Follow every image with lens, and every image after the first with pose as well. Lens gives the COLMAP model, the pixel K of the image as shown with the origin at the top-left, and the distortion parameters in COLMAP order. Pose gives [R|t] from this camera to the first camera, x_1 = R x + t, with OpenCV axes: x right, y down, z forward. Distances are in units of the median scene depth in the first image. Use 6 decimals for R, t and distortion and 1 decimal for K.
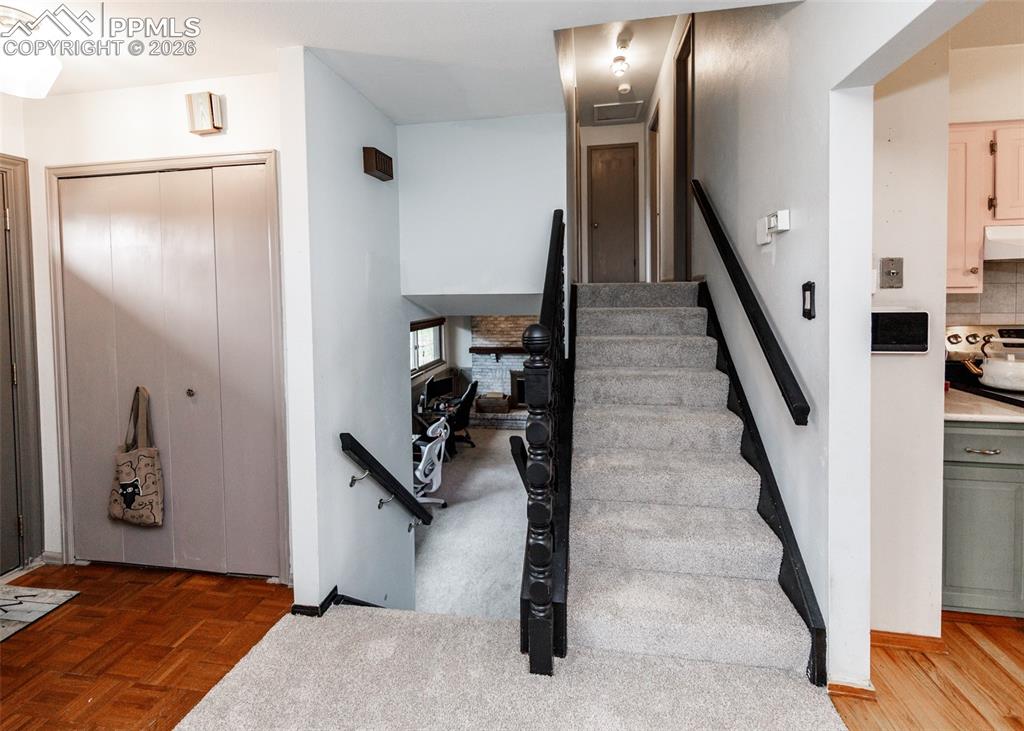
lens RADIAL K [[424.3, 0, 513.1], [0, 424.3, 316.0], [0, 0, 1]] dist [0.001801, -0.000116]
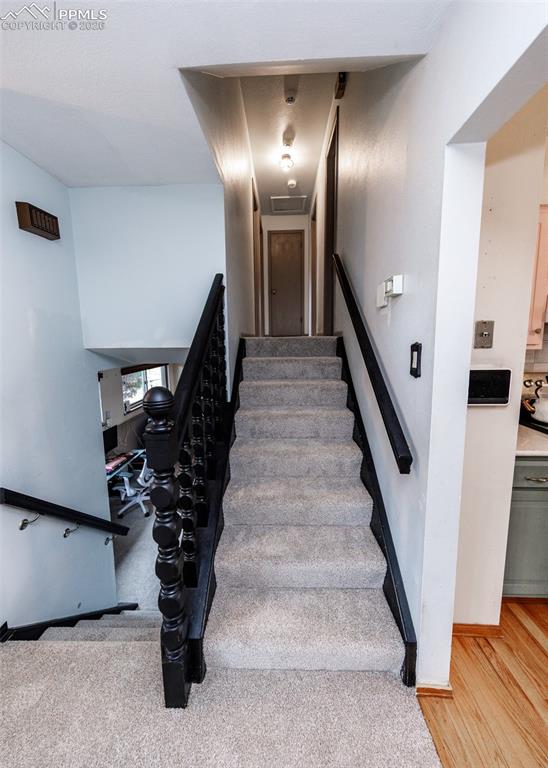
lens RADIAL K [[278.8, 0, 274.0], [0, 278.8, 384.0], [0, 0, 1]] dist [0.000495, -0.000040]
pose [[0.989336, -0.024311, 0.143606, 0.191994], [0.009098, 0.994361, 0.105654, -0.045233], [-0.145365, -0.103221, 0.983979, 0.284127]]
